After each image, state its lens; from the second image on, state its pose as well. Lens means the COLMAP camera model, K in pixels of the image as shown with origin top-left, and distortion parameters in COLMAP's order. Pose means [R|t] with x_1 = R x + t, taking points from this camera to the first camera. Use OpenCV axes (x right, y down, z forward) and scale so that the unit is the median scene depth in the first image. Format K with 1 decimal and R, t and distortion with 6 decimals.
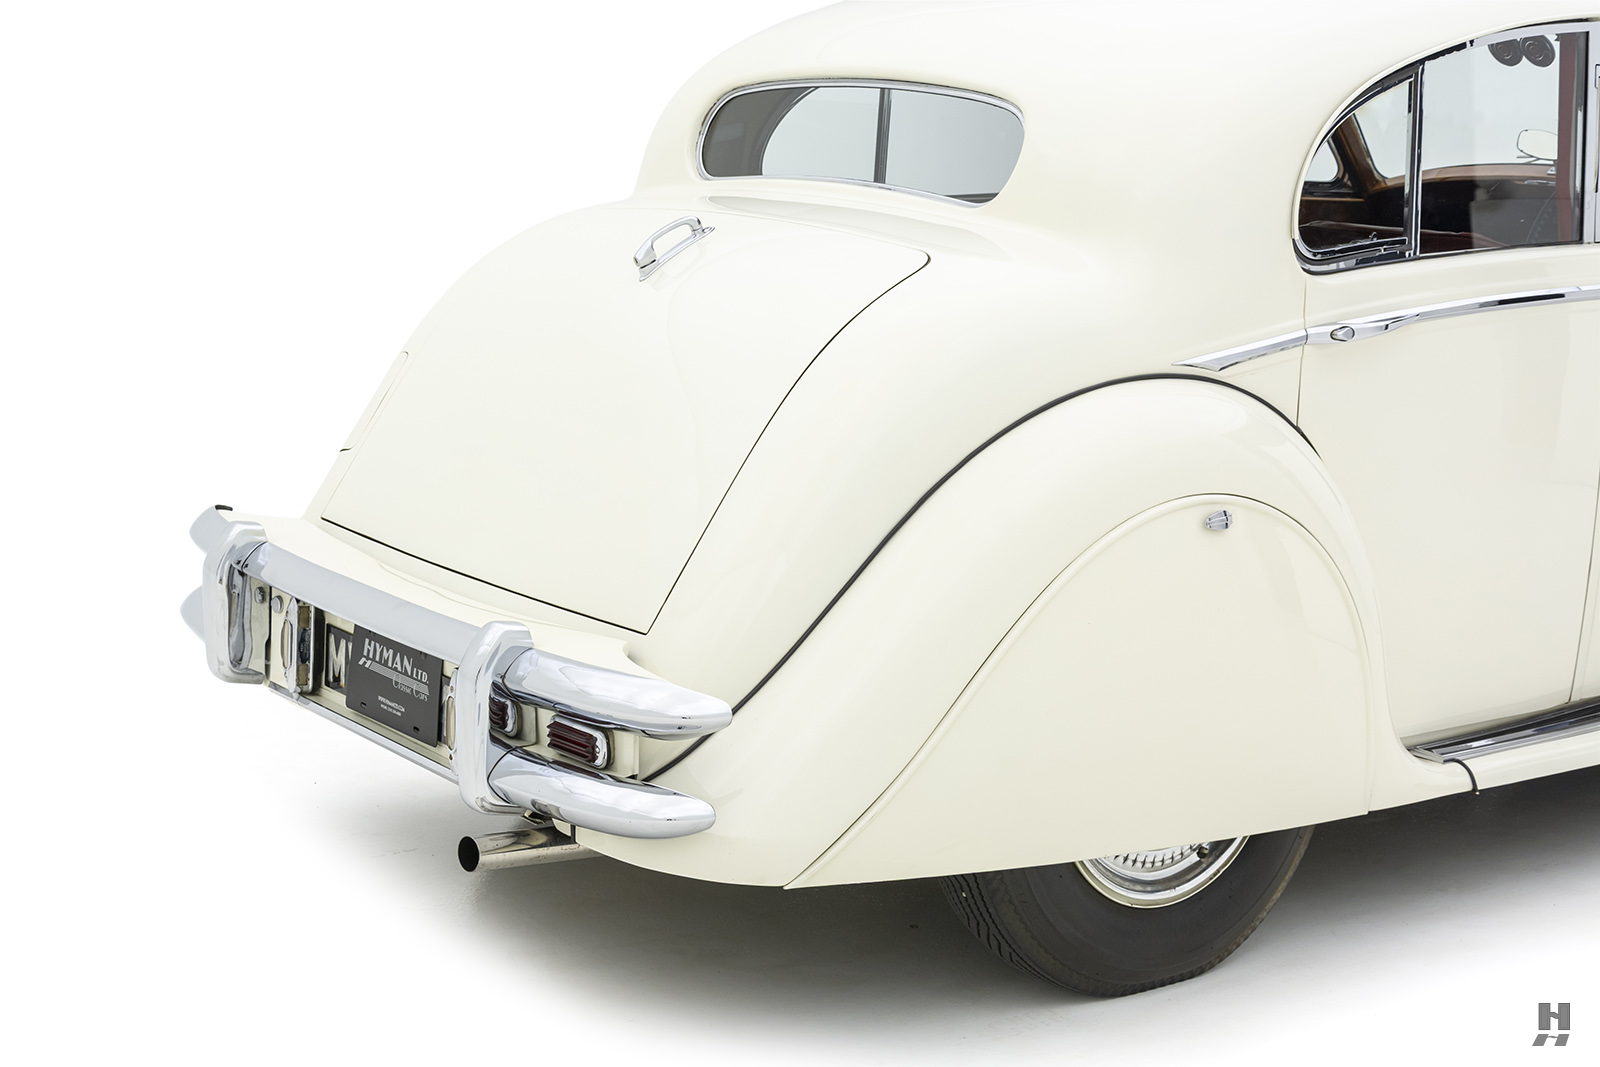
lens RADIAL K [[2740.2, 0, 800.0], [0, 2740.2, 533.5], [0, 0, 1]] dist [0.000400, -0.125815]
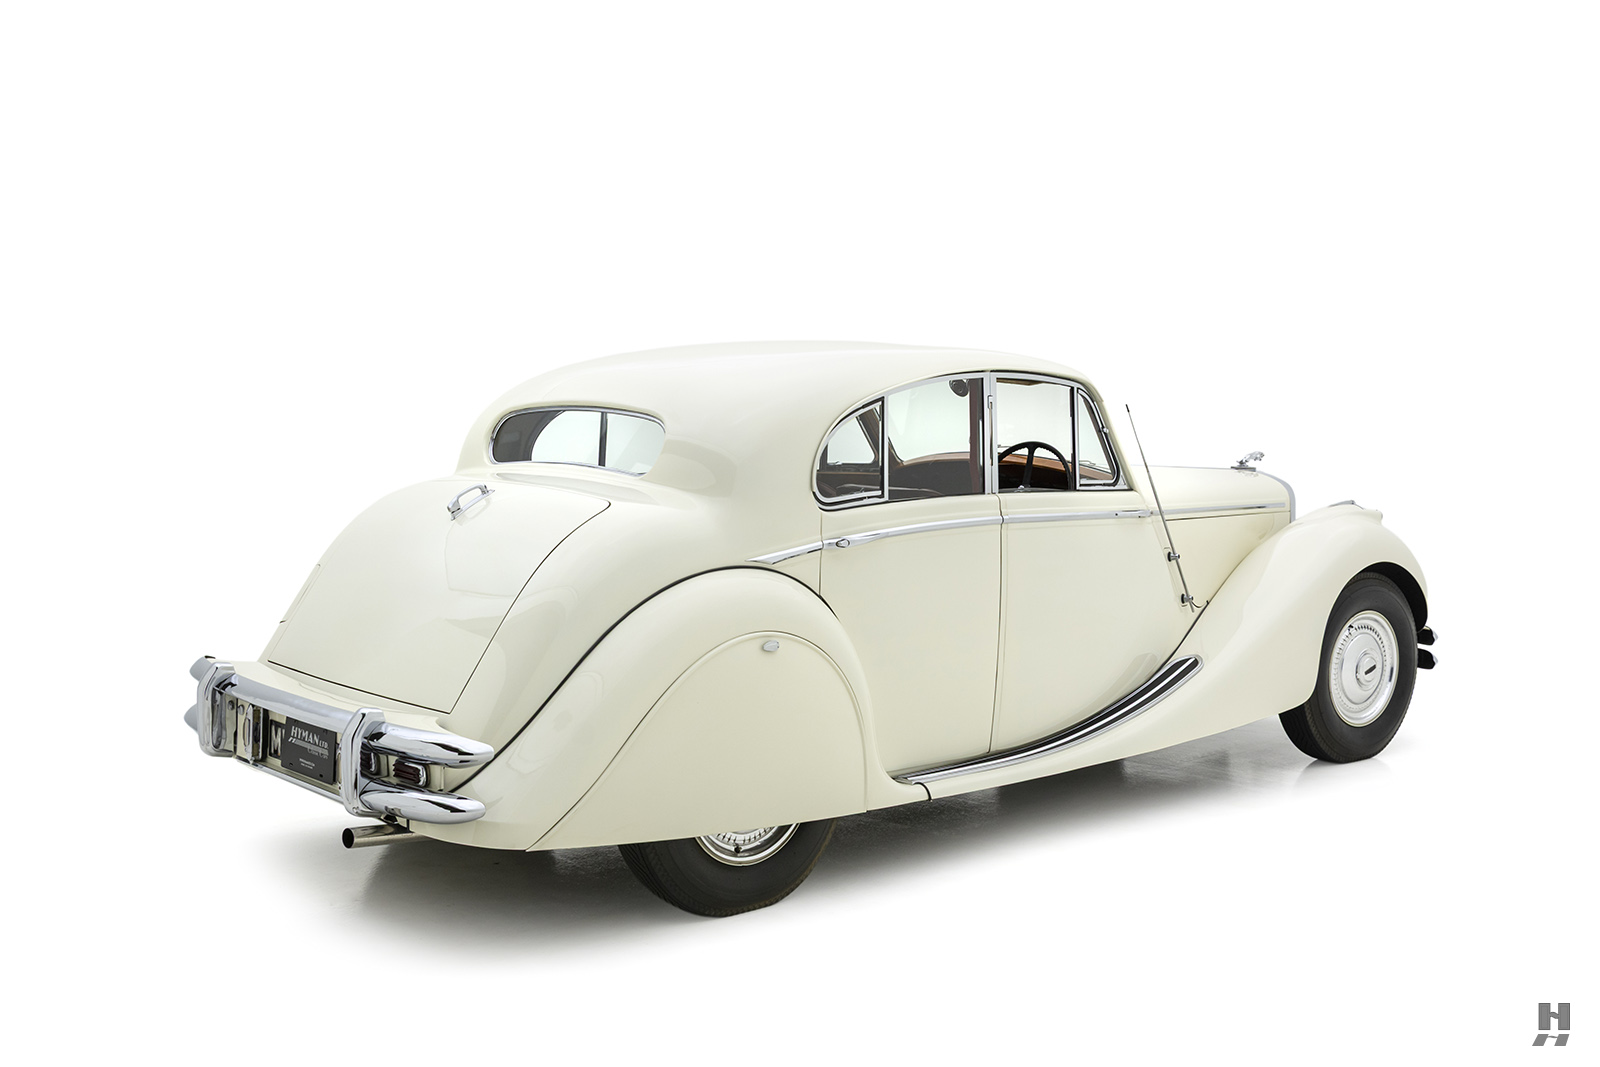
lens RADIAL K [[1800.6, 0, 800.0], [0, 1800.6, 533.5], [0, 0, 1]] dist [-0.004811, -0.013628]
pose [[0.994200, -0.014106, 0.106621, 0.042835], [0.023971, 0.995488, -0.091812, 0.029661], [-0.104845, 0.093835, 0.990052, -0.181926]]
